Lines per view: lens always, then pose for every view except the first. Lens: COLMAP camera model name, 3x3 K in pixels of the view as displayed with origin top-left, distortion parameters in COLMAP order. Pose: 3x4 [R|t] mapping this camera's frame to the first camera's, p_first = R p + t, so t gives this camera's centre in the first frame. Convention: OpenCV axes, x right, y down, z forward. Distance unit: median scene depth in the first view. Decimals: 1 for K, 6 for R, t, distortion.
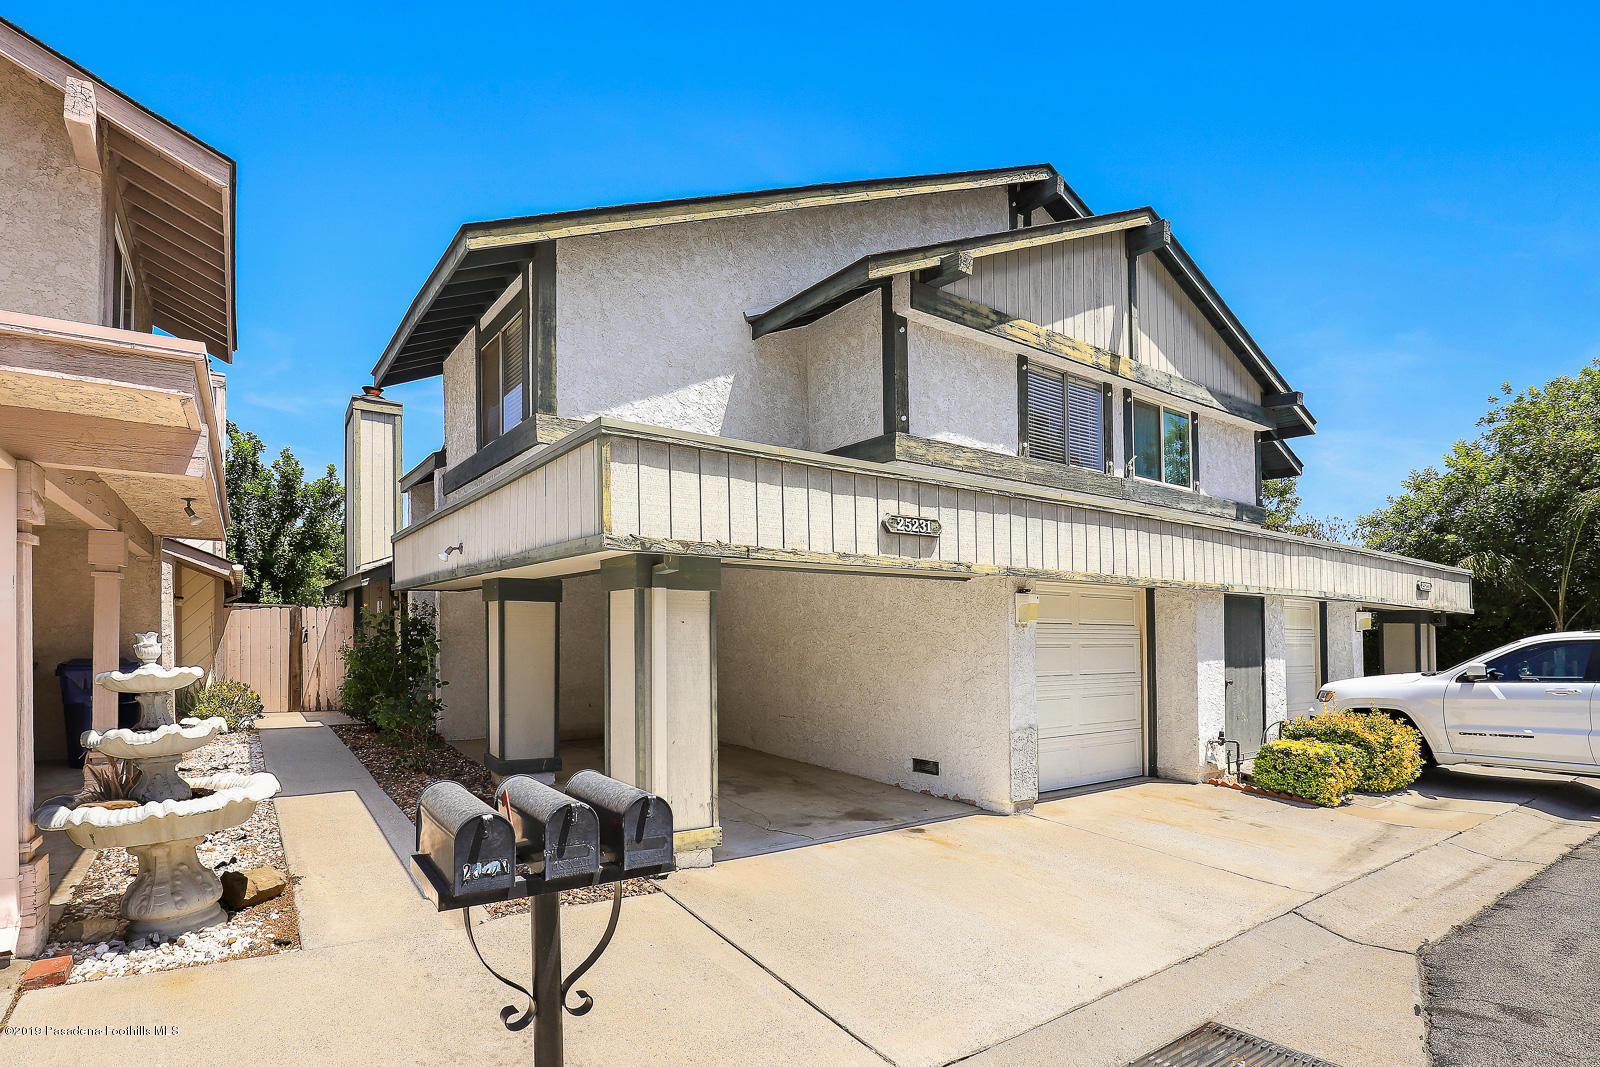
lens RADIAL K [[780.8, 0, 787.6], [0, 780.8, 553.4], [0, 0, 1]] dist [-0.028147, 0.000212]
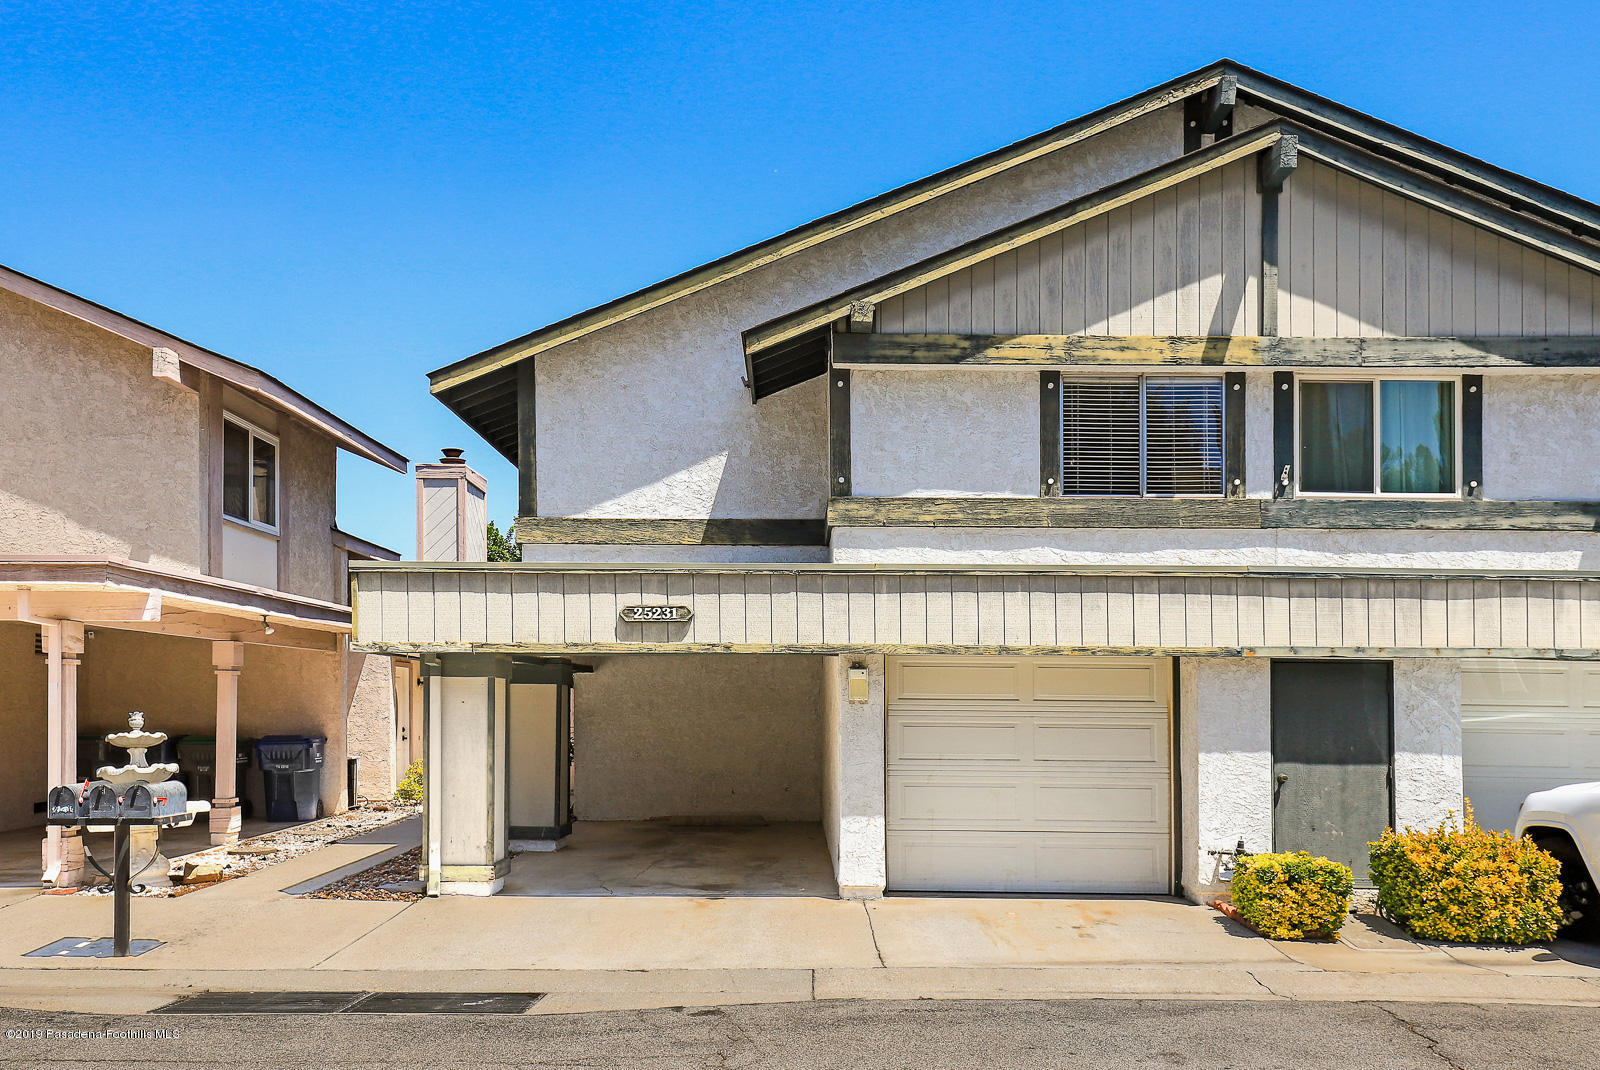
lens RADIAL K [[1171.7, 0, 797.8], [0, 1171.7, 578.4], [0, 0, 1]] dist [0.026065, 0.002403]
pose [[0.854836, -0.061532, -0.515237, 0.763305], [0.053323, 0.998104, -0.030729, -0.015010], [0.516151, -0.001206, 0.856496, -0.209774]]
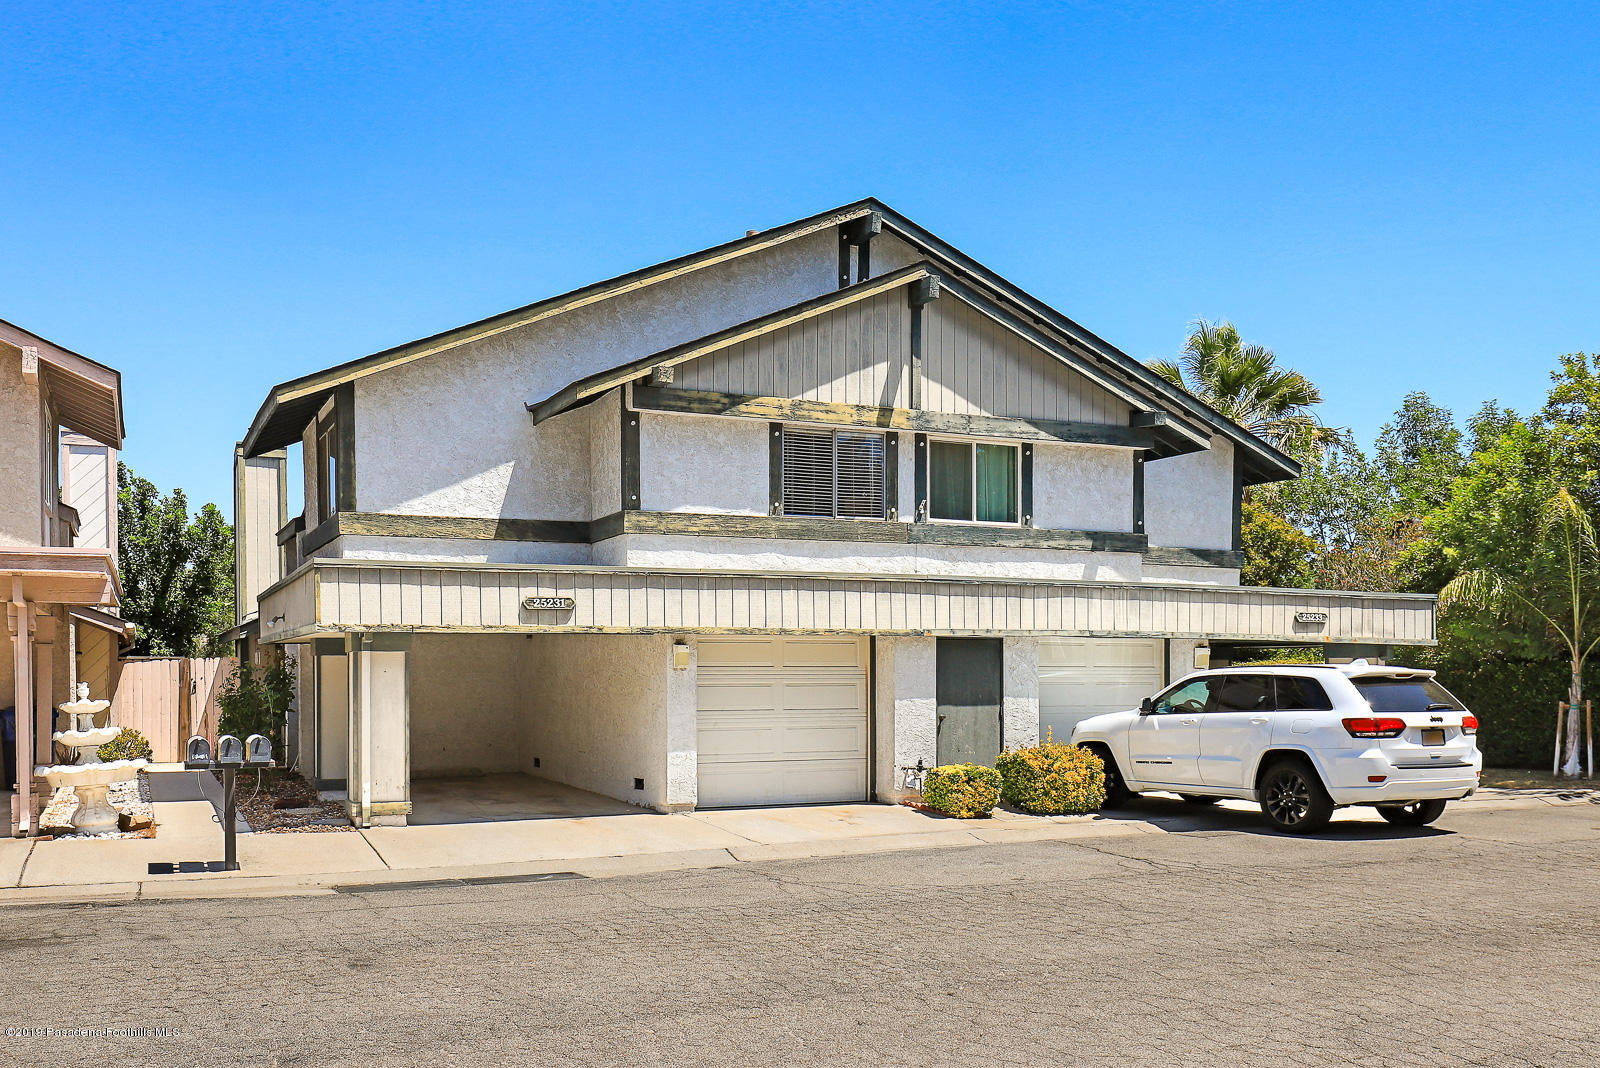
lens RADIAL K [[1188.7, 0, 725.9], [0, 1188.7, 513.1], [0, 0, 1]] dist [0.005331, 0.002622]
pose [[0.986922, -0.035684, -0.157197, 0.539892], [0.030144, 0.998842, -0.037486, -0.070869], [0.158353, 0.032257, 0.986856, -0.741752]]
